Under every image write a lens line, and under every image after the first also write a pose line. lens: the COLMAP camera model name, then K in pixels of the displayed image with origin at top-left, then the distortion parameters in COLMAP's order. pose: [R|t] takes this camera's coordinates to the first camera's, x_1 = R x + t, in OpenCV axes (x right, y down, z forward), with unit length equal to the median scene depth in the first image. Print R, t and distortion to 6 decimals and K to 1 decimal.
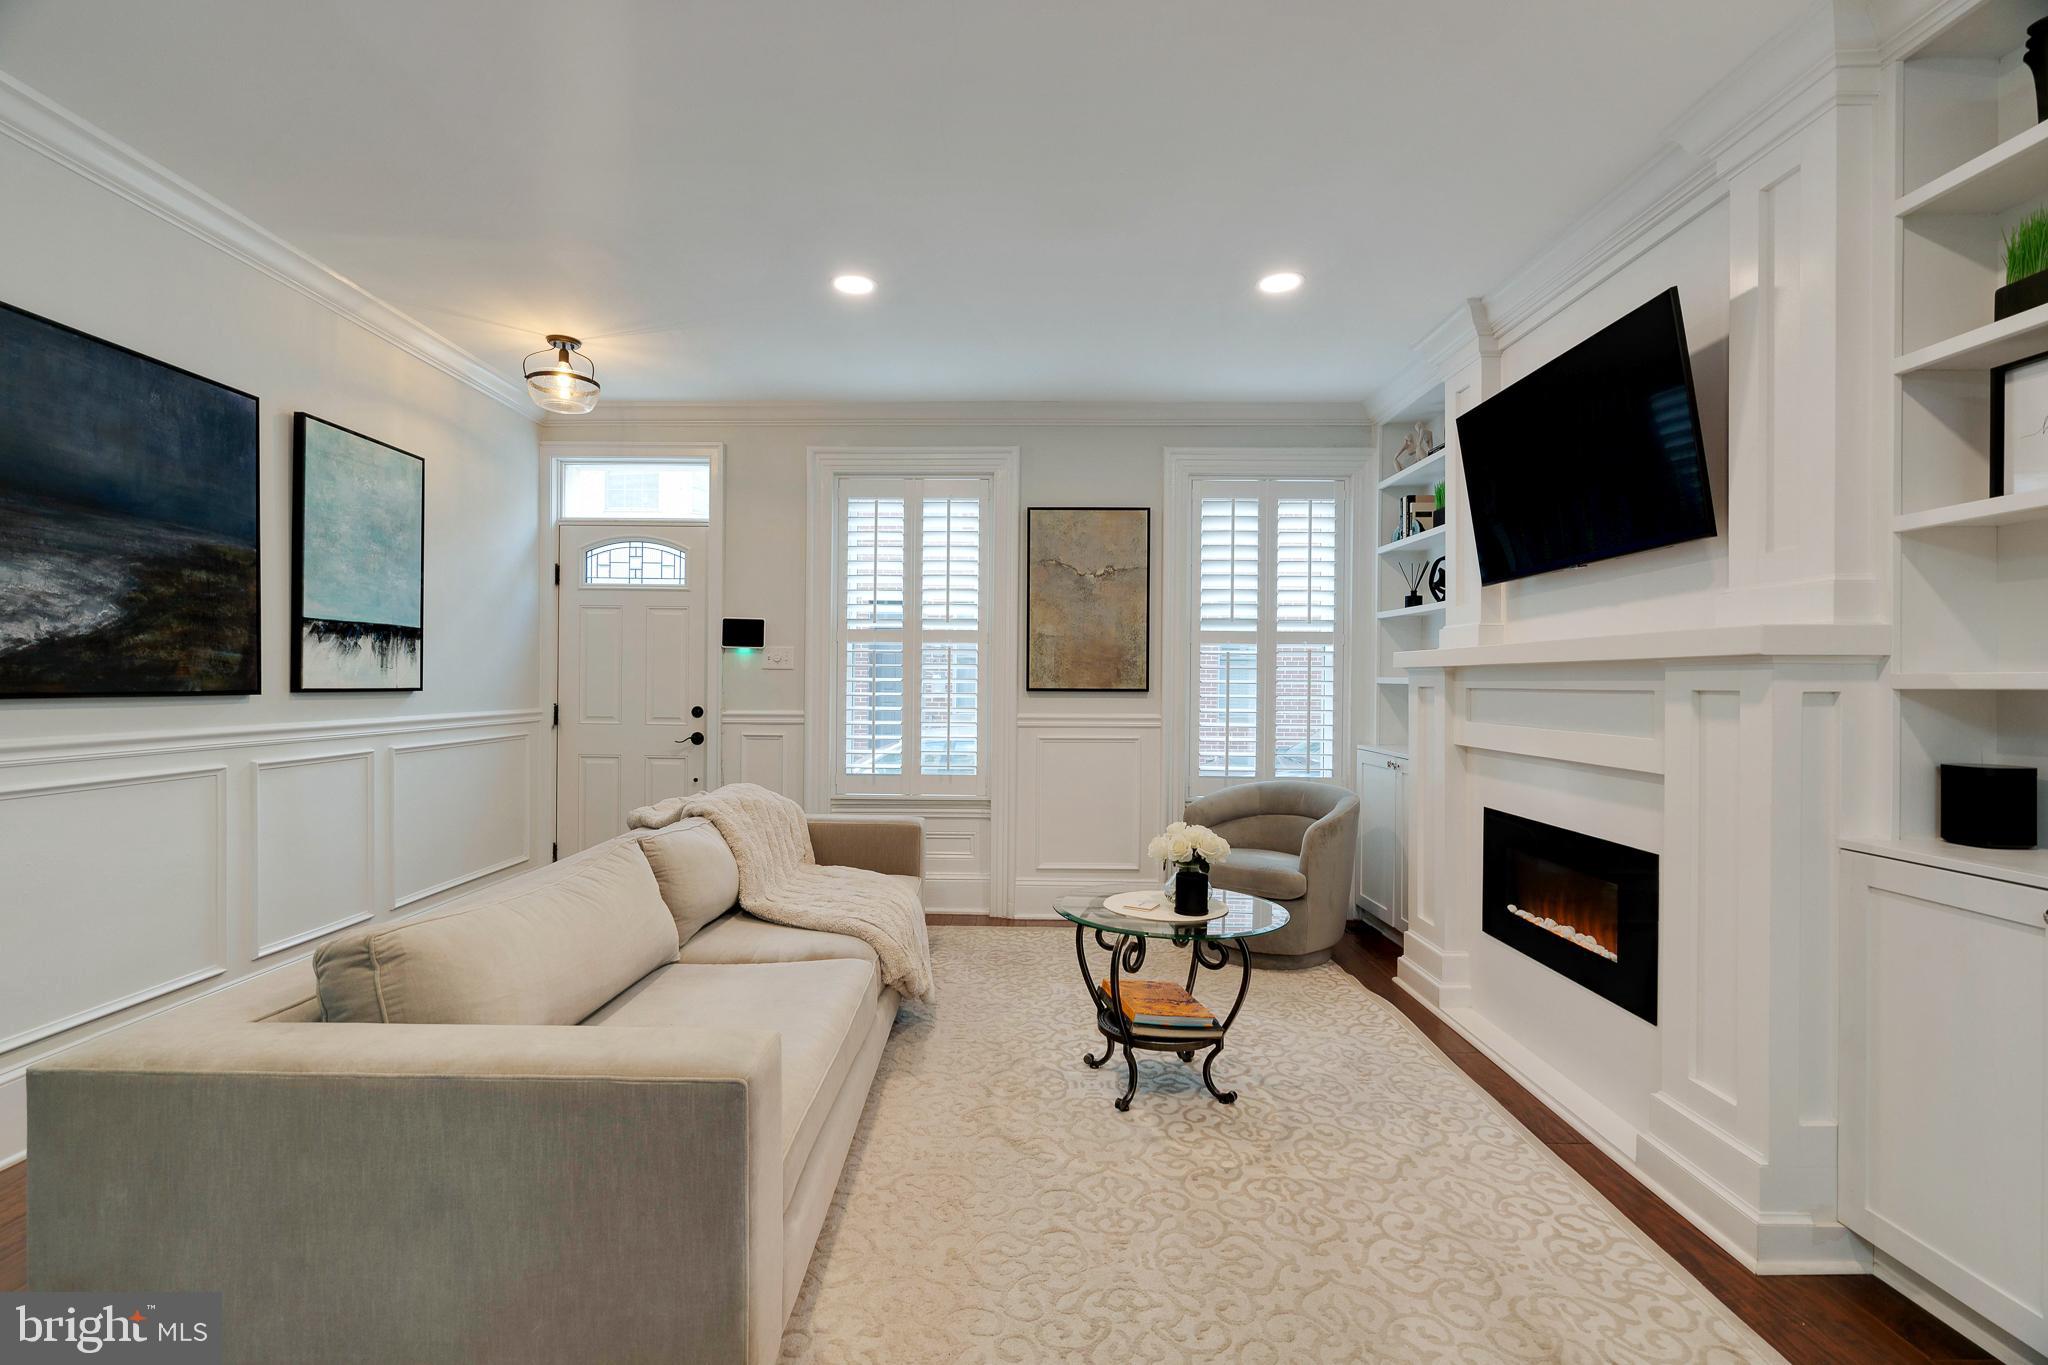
lens RADIAL K [[931.5, 0, 1013.8], [0, 931.5, 688.5], [0, 0, 1]] dist [-0.007075, 0.005640]
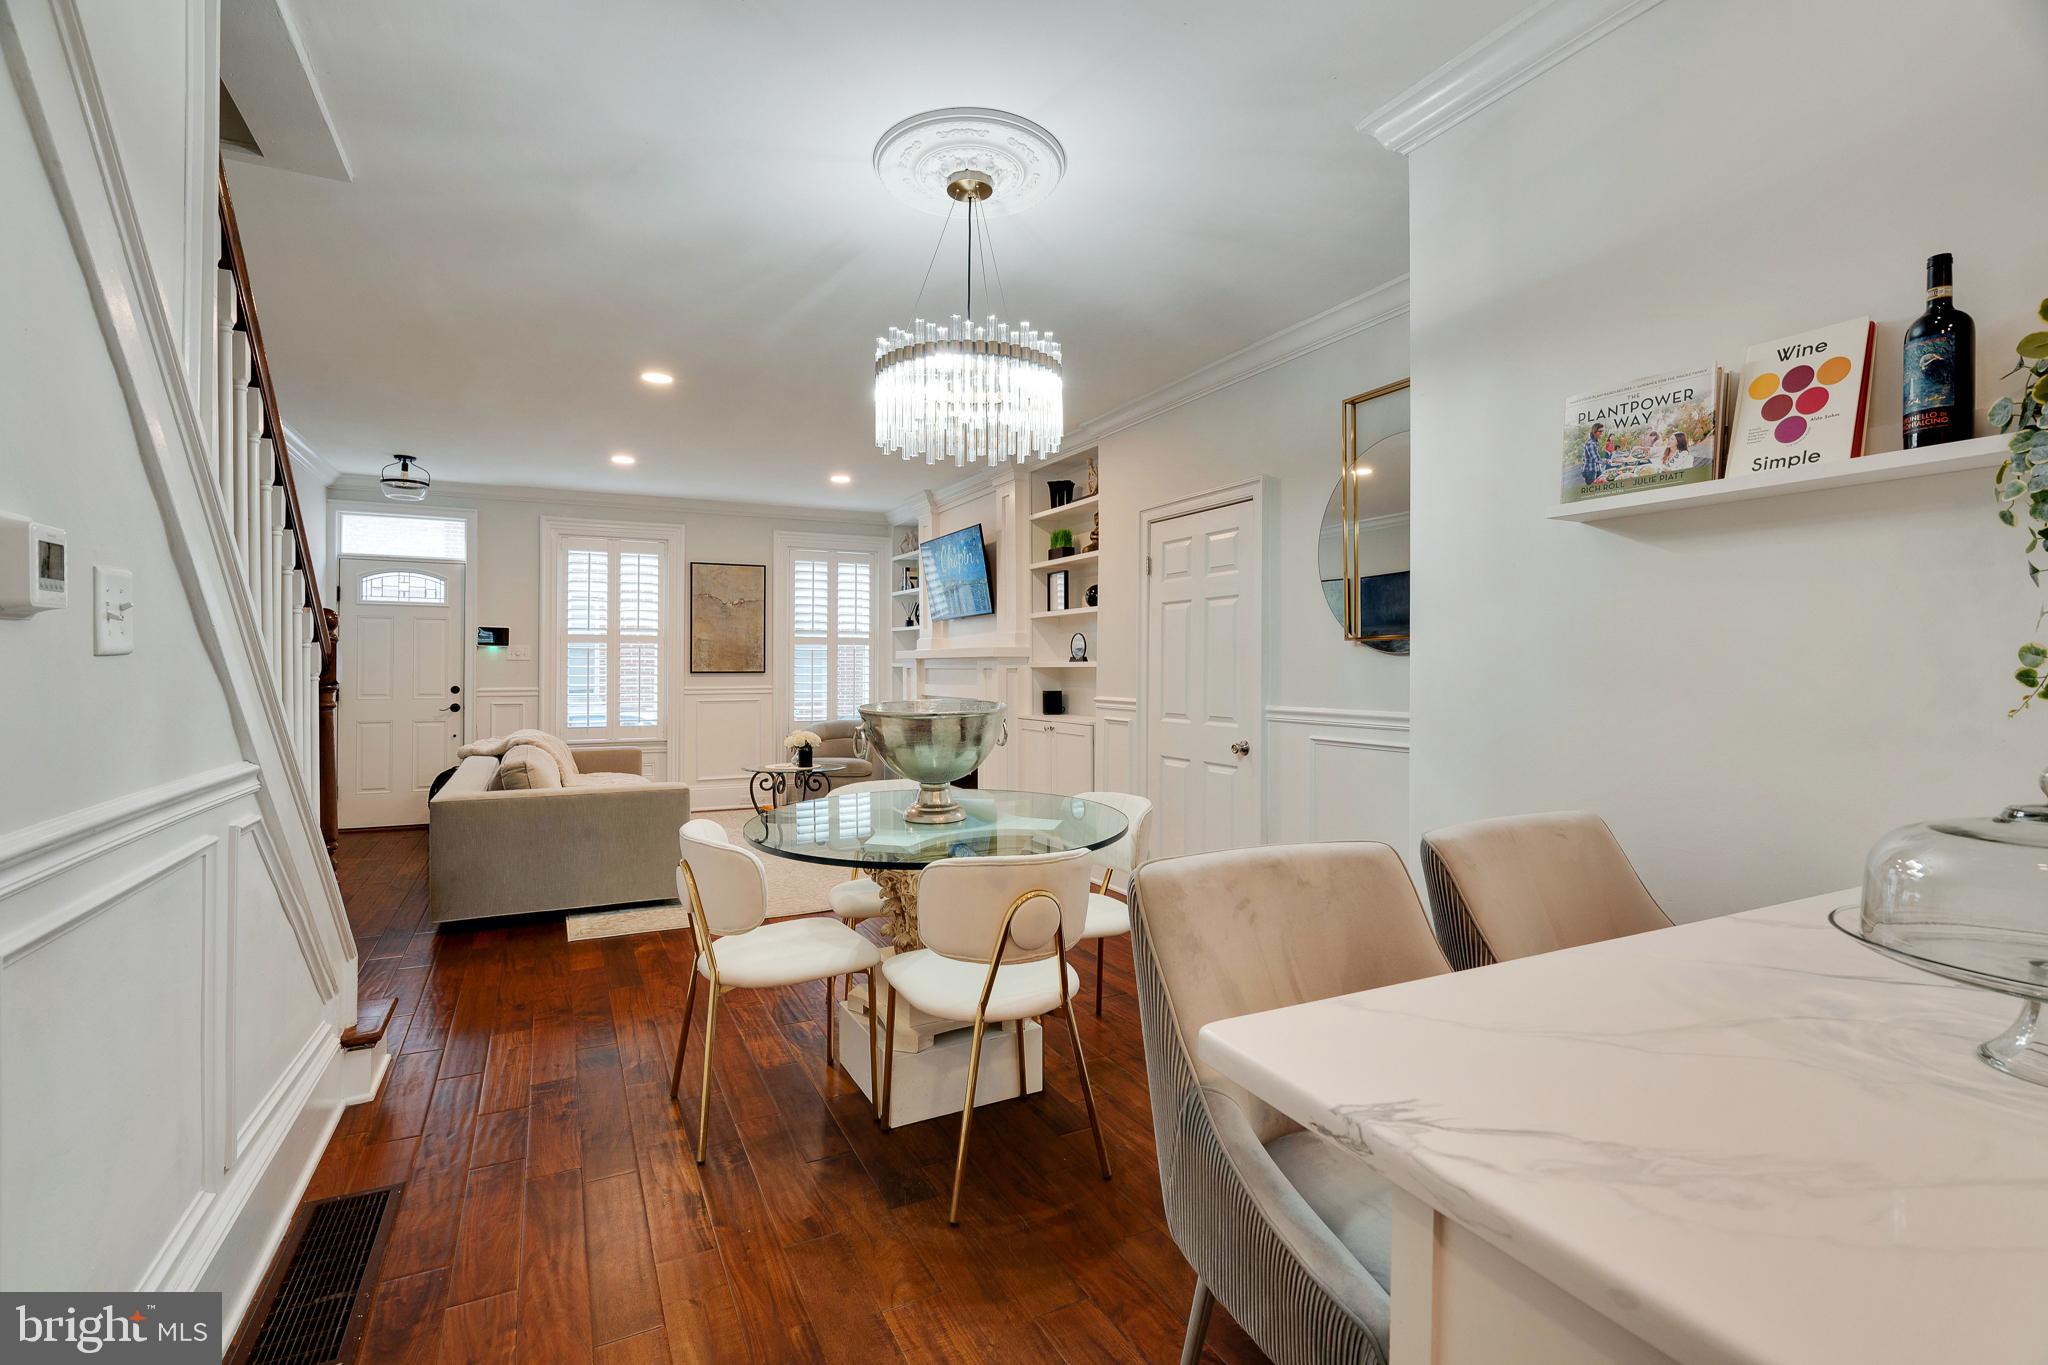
lens RADIAL K [[931.5, 0, 1019.0], [0, 931.5, 663.7], [0, 0, 1]] dist [-0.007075, 0.005640]
pose [[0.891181, -0.005540, 0.453615, -0.272646], [0.010005, 0.999922, -0.007445, 0.005492], [-0.453538, 0.011173, 0.891167, -0.928134]]
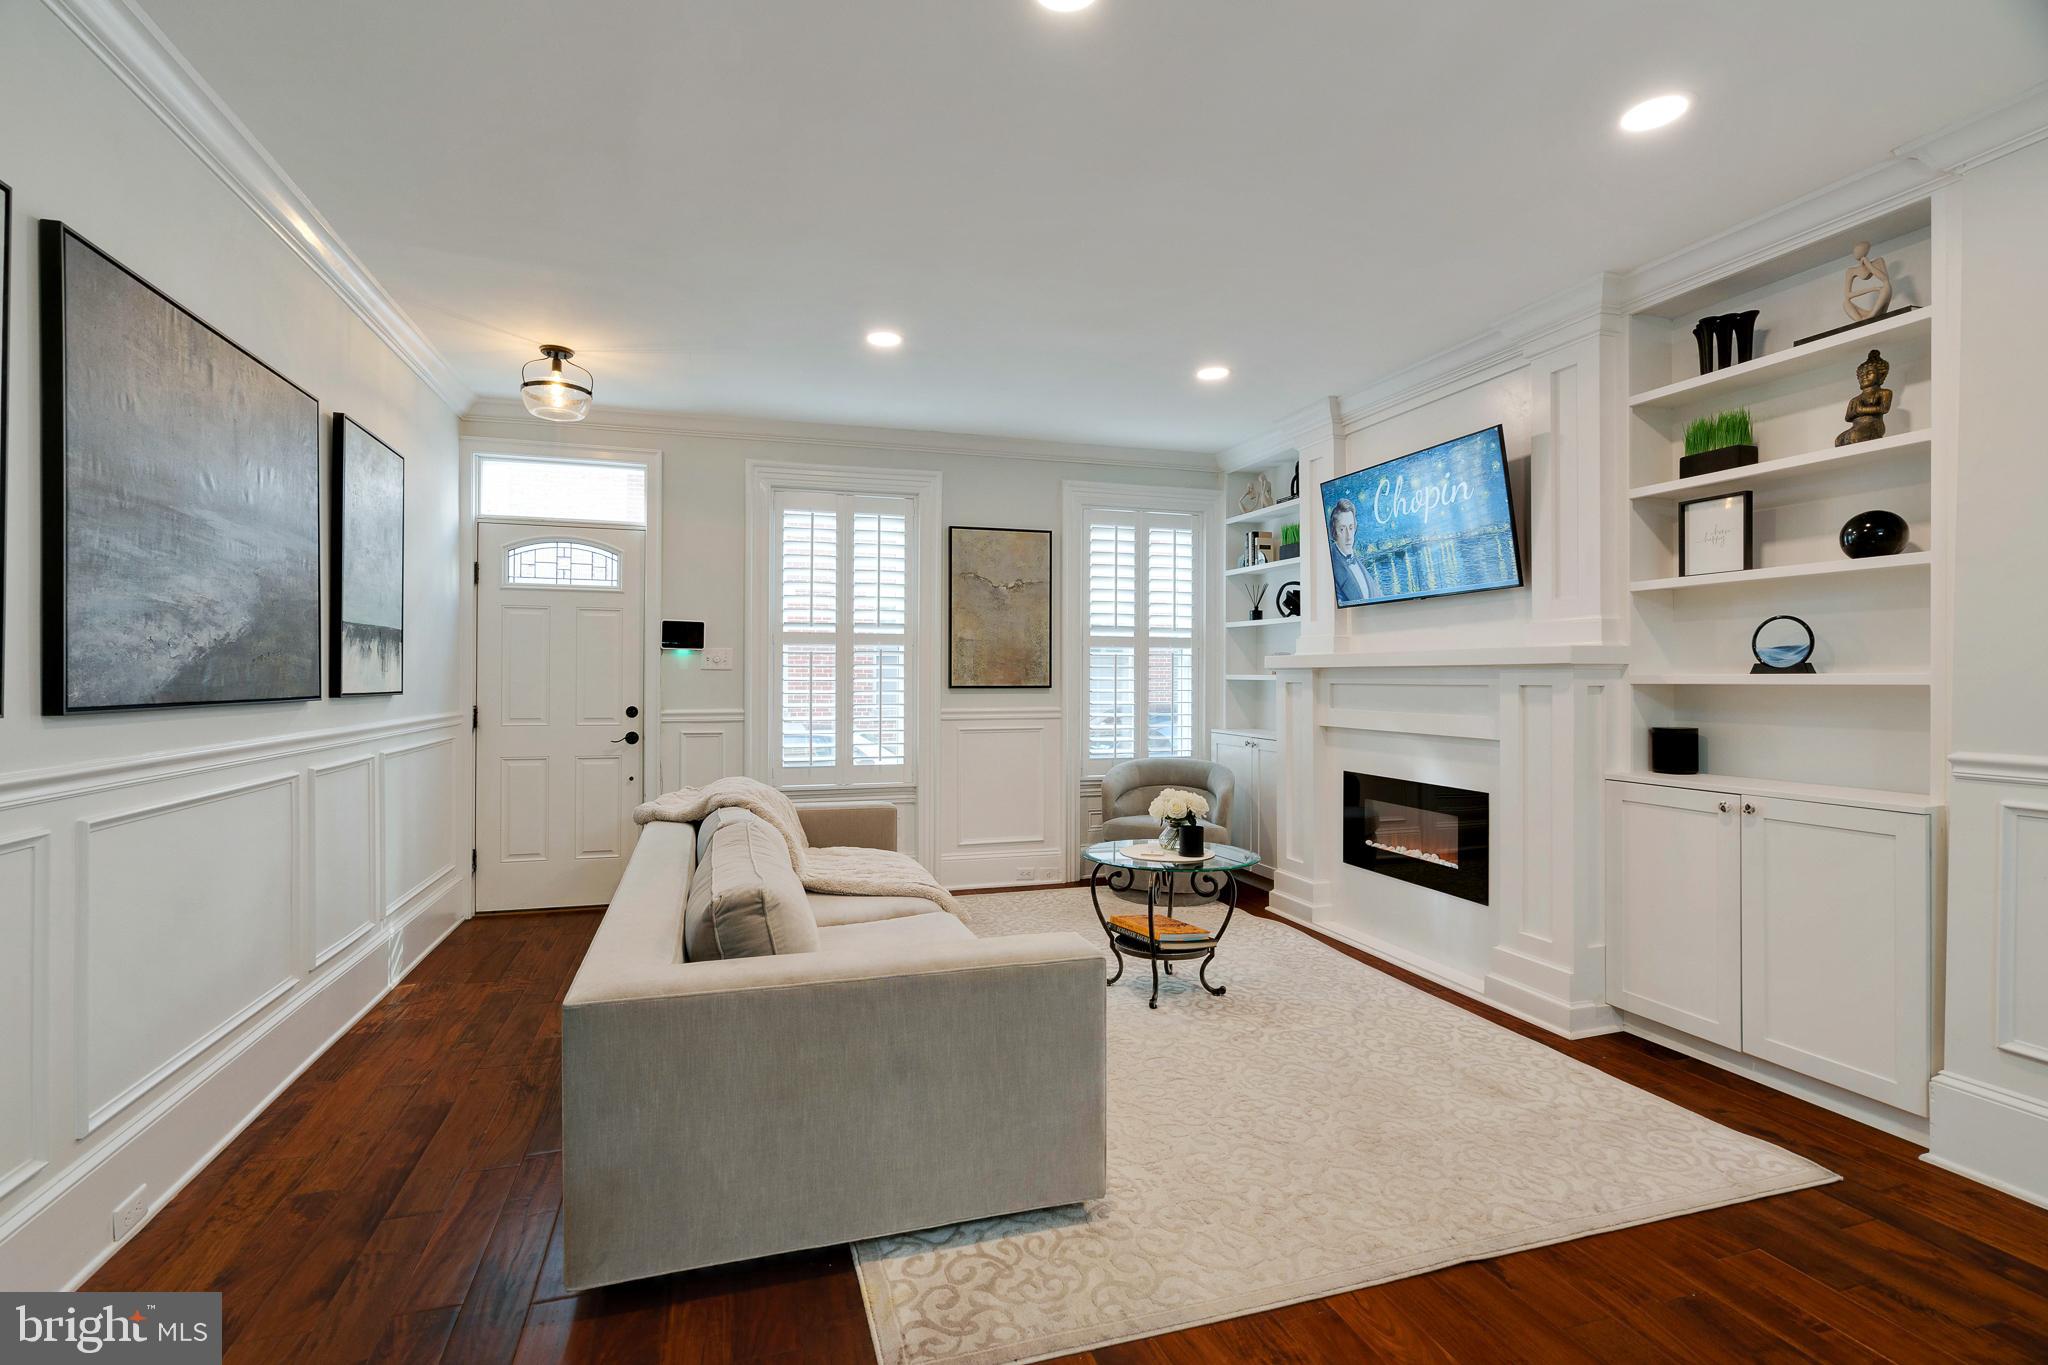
lens RADIAL K [[931.5, 0, 1024.4], [0, 931.5, 680.3], [0, 0, 1]] dist [-0.007075, 0.005640]
pose [[0.950529, -0.006646, 0.310566, -0.319319], [0.007256, 0.999973, -0.000808, -0.006463], [-0.310552, 0.003021, 0.950551, -0.135141]]
